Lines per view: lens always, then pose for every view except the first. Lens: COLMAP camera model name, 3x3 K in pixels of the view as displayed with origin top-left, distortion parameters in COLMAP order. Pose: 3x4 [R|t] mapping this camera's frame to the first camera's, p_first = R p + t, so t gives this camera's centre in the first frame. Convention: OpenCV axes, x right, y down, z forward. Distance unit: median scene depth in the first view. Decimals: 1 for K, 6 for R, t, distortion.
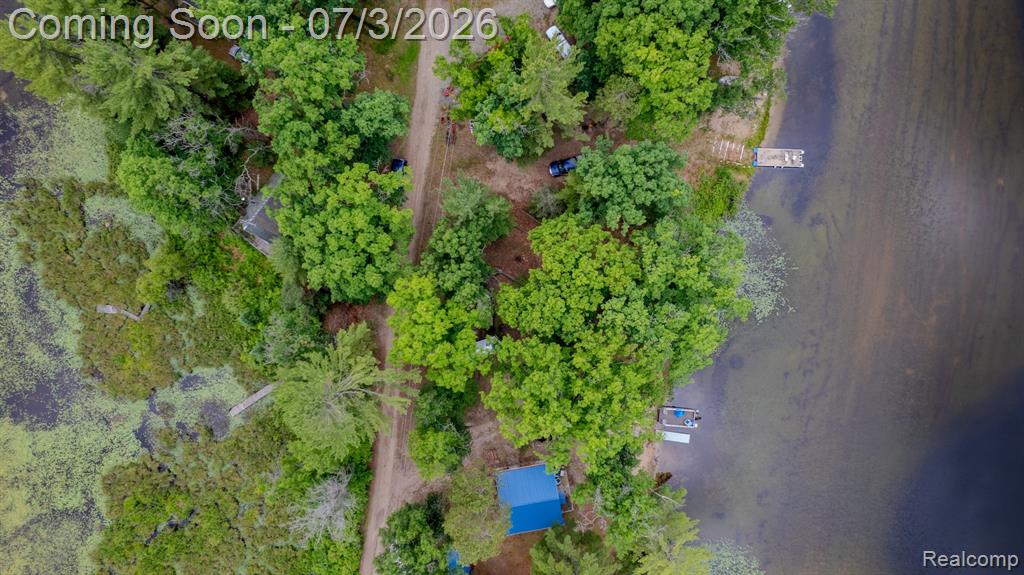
lens RADIAL K [[654.0, 0, 511.2], [0, 654.0, 281.5], [0, 0, 1]] dist [-0.068846, 0.061084]
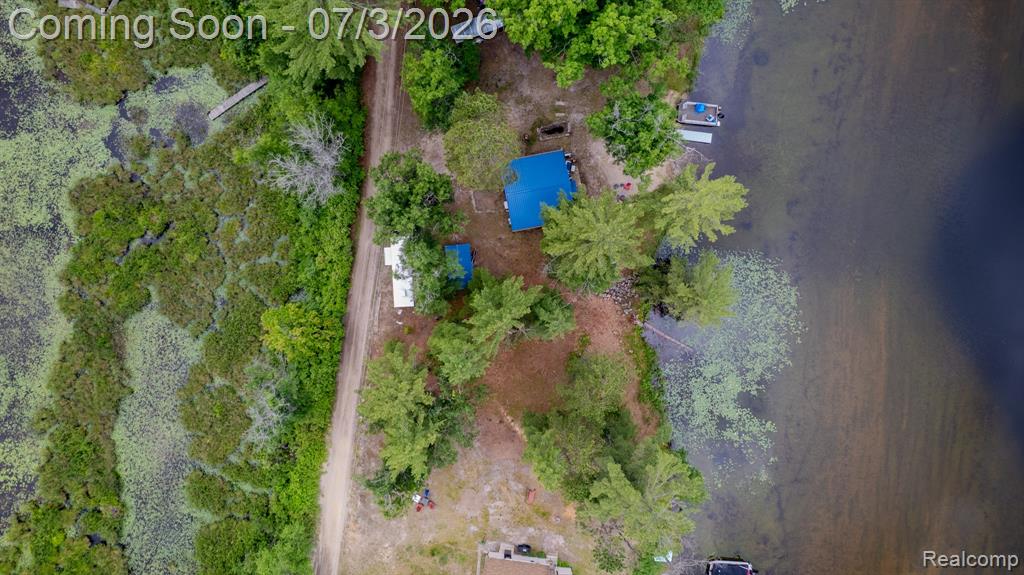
lens RADIAL K [[654.0, 0, 515.8], [0, 654.0, 295.2], [0, 0, 1]] dist [-0.068846, 0.061084]
pose [[0.999944, -0.010601, 0.000686, -0.003814], [0.010589, 0.999827, 0.015304, 0.451584], [-0.000848, -0.015296, 0.999883, 0.085200]]
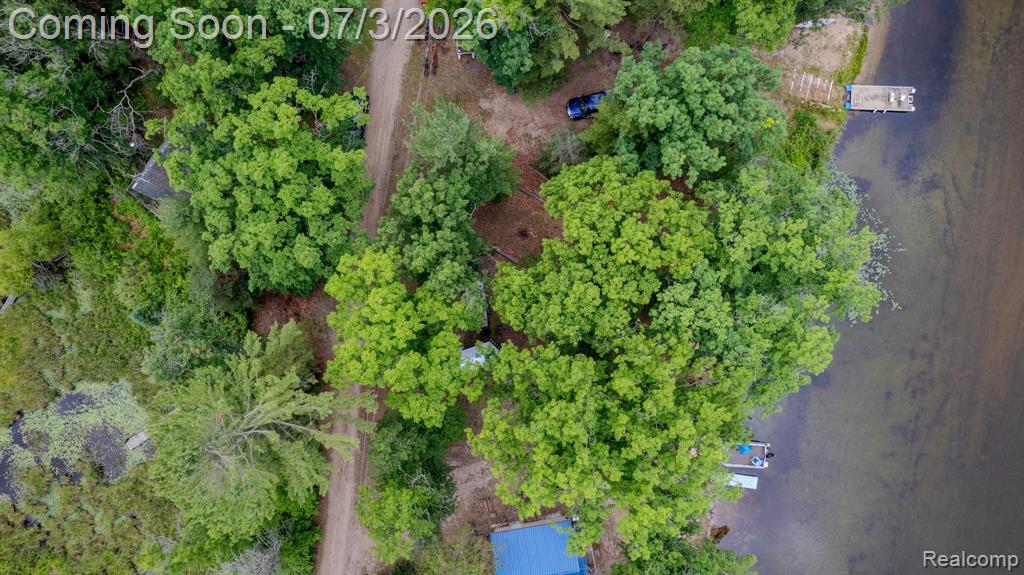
lens RADIAL K [[654.0, 0, 511.2], [0, 654.0, 279.5], [0, 0, 1]] dist [-0.068846, 0.061084]
pose [[0.999991, 0.004004, 0.001122, -0.003015], [-0.003999, 0.999981, -0.004611, 0.018650], [-0.001140, 0.004606, 0.999989, 0.278189]]
